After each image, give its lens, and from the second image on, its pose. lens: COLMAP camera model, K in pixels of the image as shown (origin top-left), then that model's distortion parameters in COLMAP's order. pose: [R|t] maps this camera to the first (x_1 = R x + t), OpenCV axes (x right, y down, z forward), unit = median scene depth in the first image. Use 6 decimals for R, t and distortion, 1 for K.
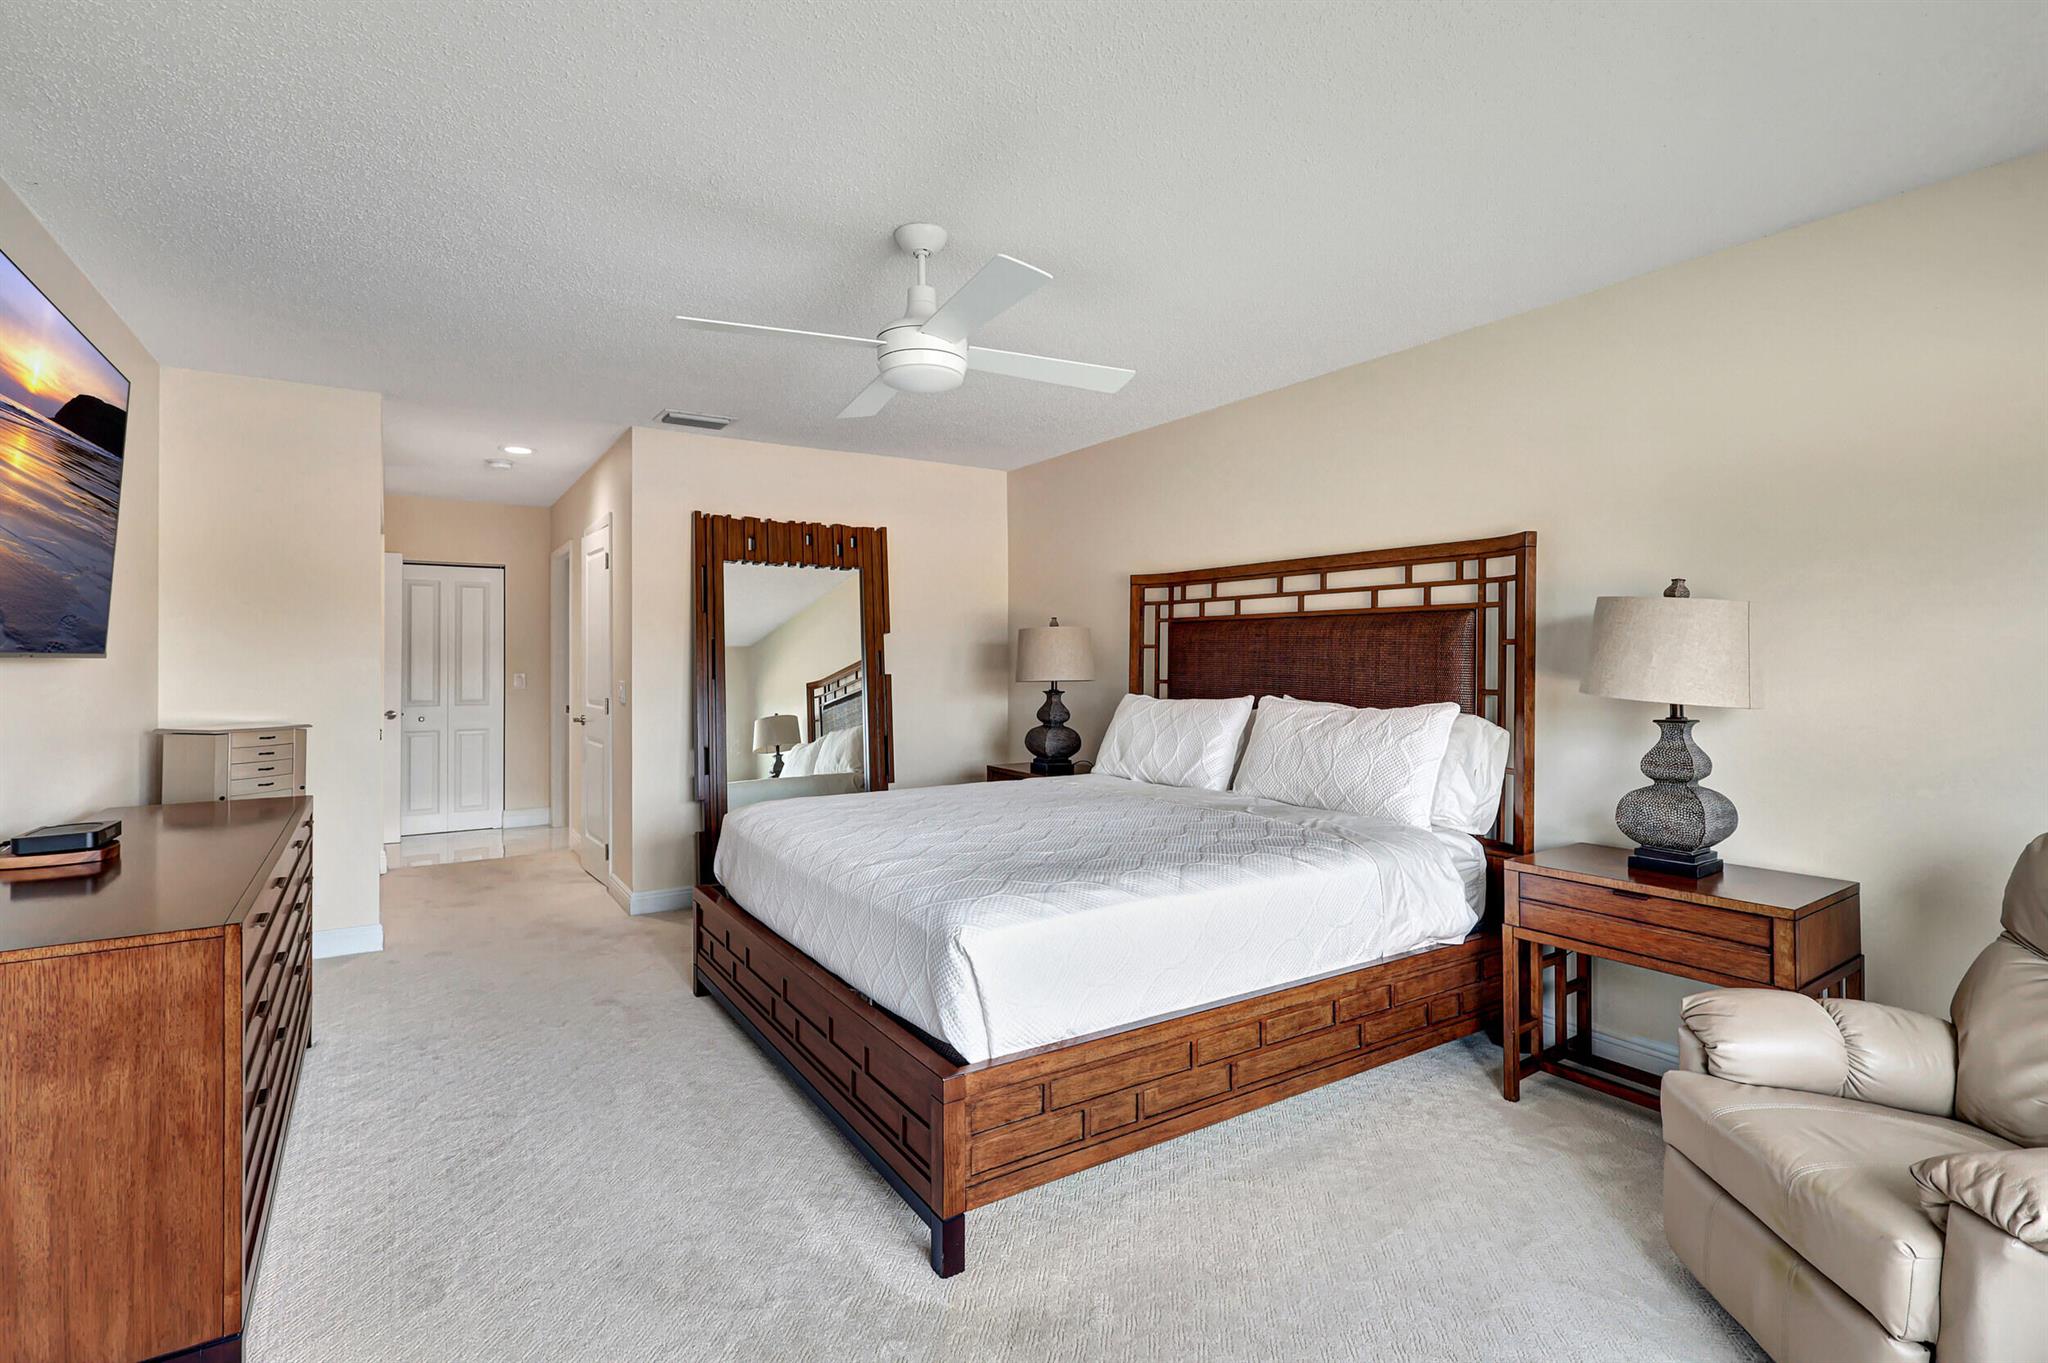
lens RADIAL K [[954.2, 0, 1026.1], [0, 954.2, 667.0], [0, 0, 1]] dist [-0.002311, -0.000055]
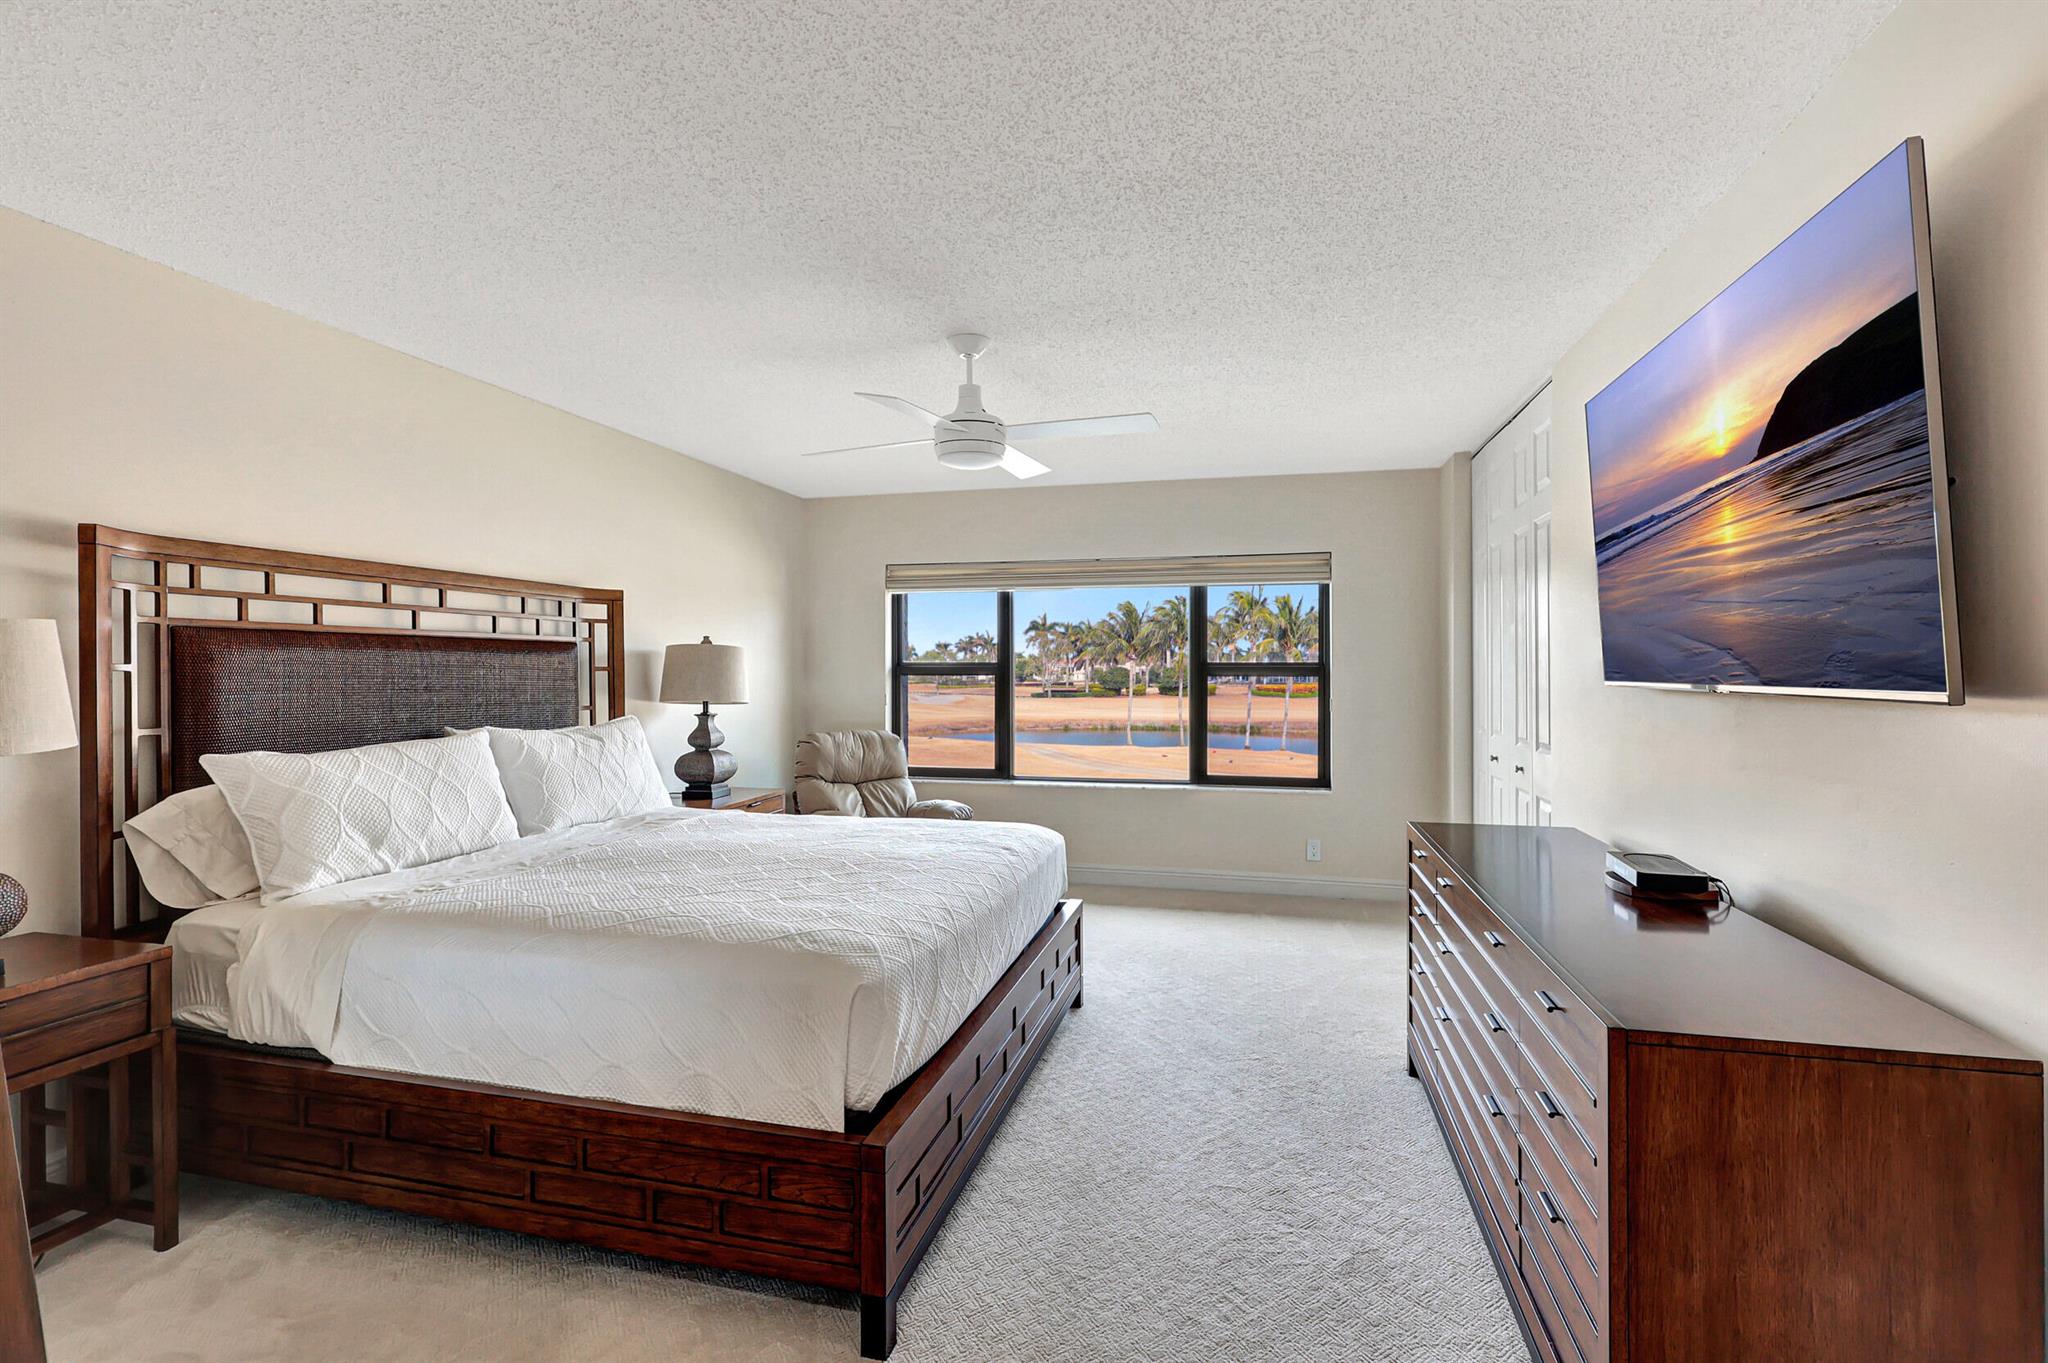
lens RADIAL K [[945.0, 0, 1021.9], [0, 945.0, 676.3], [0, 0, 1]] dist [0.020733, 0.000459]
pose [[-0.700691, -0.021872, 0.713130, -0.696449], [-0.009116, 0.999723, 0.021706, -0.042052], [-0.713407, 0.008708, -0.700696, 1.247677]]
